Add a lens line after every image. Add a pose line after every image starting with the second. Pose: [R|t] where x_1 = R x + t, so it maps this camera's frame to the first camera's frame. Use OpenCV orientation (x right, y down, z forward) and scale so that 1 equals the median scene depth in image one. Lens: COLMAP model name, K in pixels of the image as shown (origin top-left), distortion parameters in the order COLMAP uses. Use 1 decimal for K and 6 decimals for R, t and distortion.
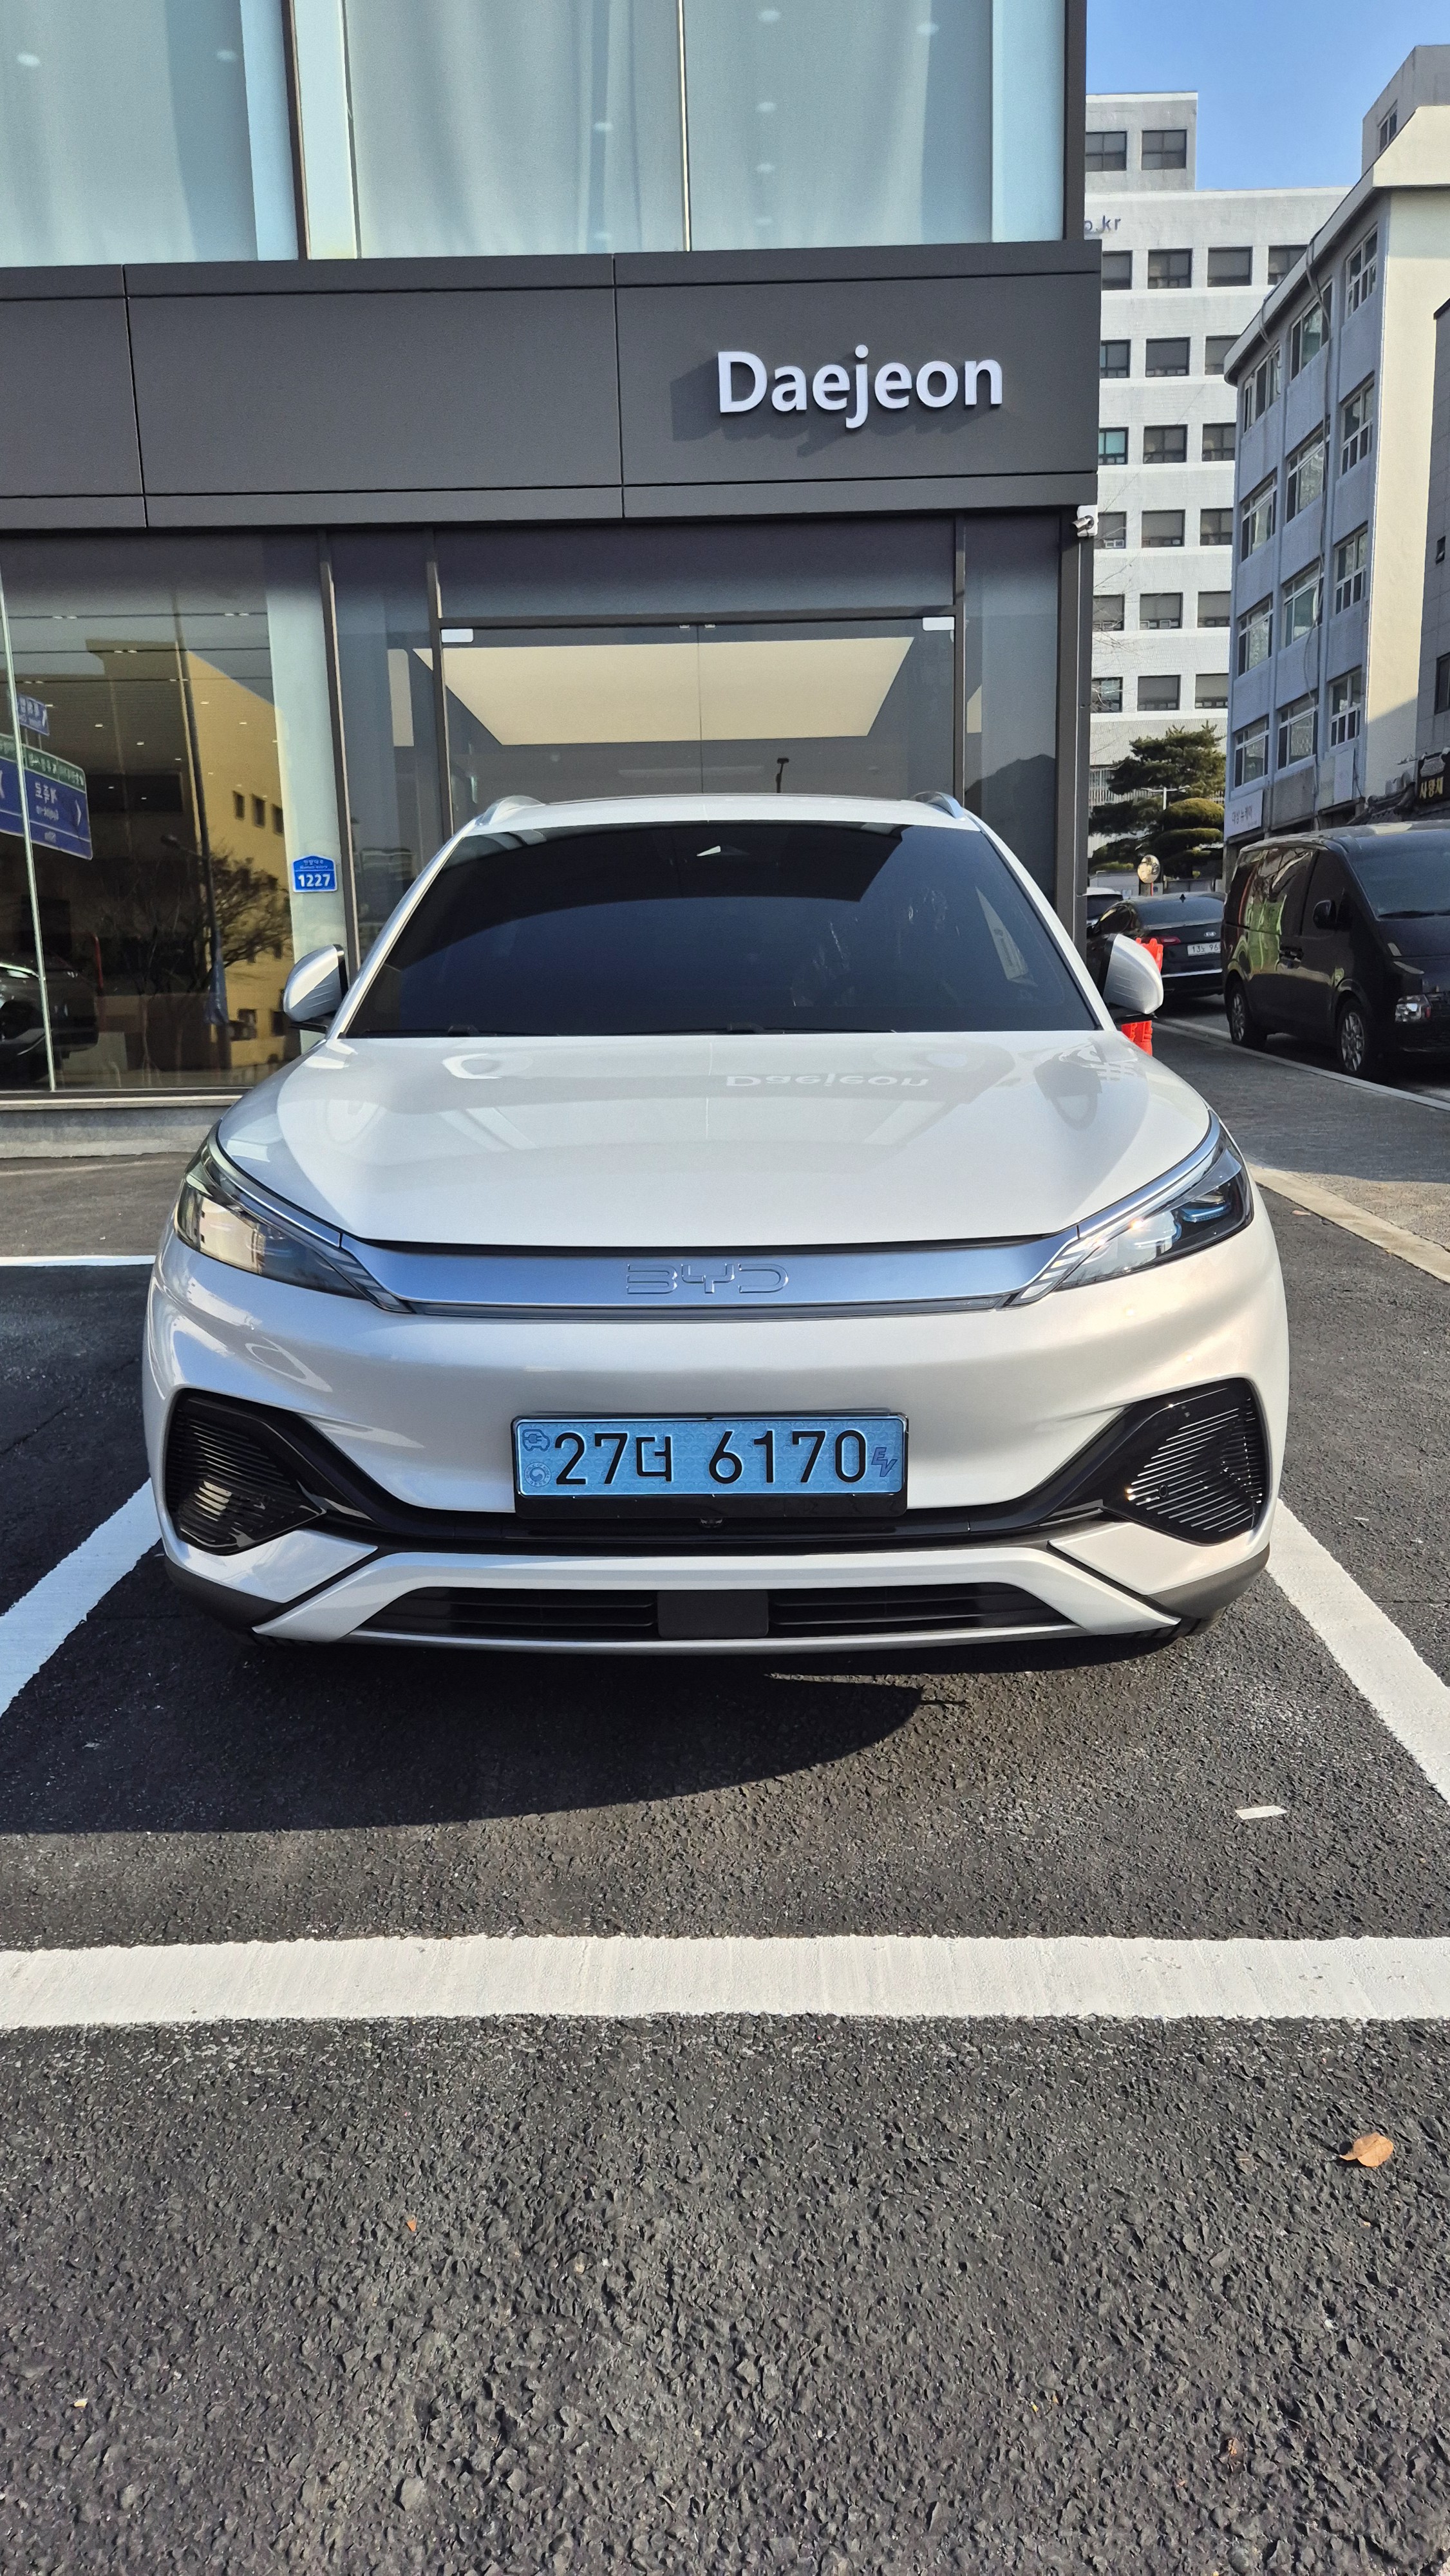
lens RADIAL K [[1686.0, 0, 715.7], [0, 1686.0, 1292.7], [0, 0, 1]] dist [0.023747, -0.000854]
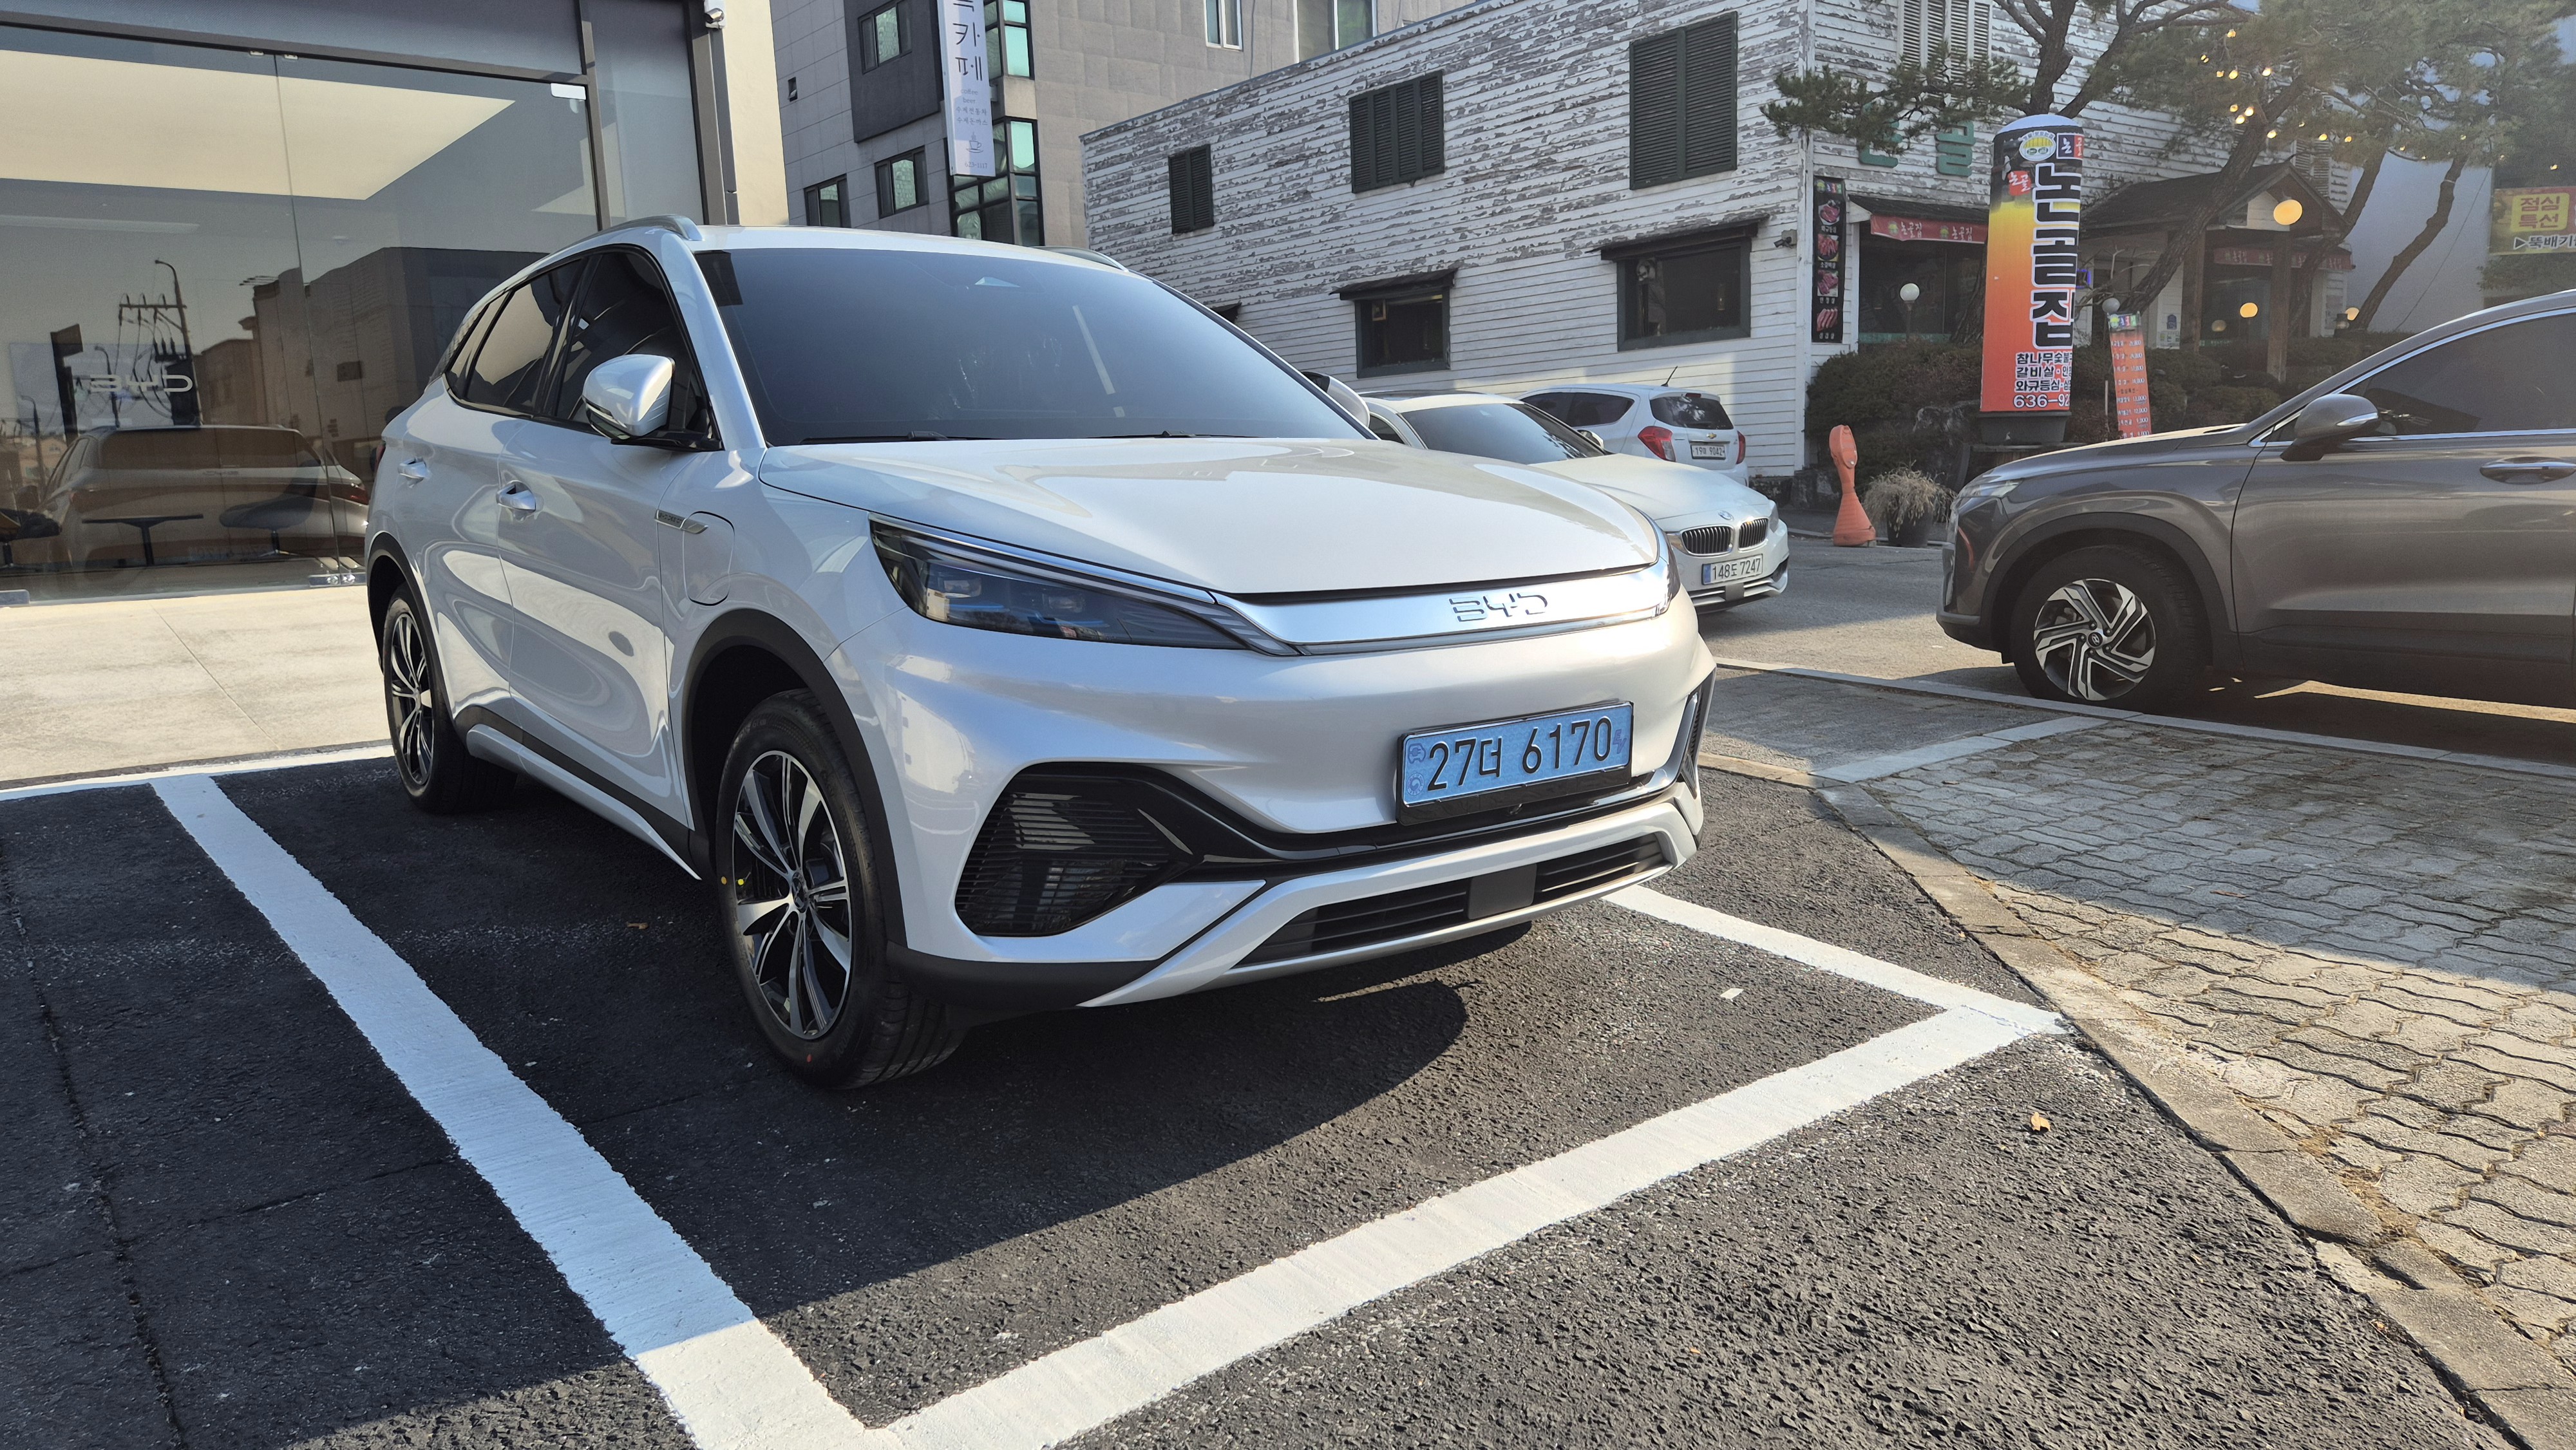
lens RADIAL K [[1686.0, 0, 1274.1], [0, 1686.0, 721.7], [0, 0, 1]] dist [0.023747, -0.000854]
pose [[0.788825, -0.095357, 0.607176, -0.857902], [0.124281, 0.992231, -0.005633, 0.059411], [-0.601922, 0.079904, 0.794548, 0.147444]]
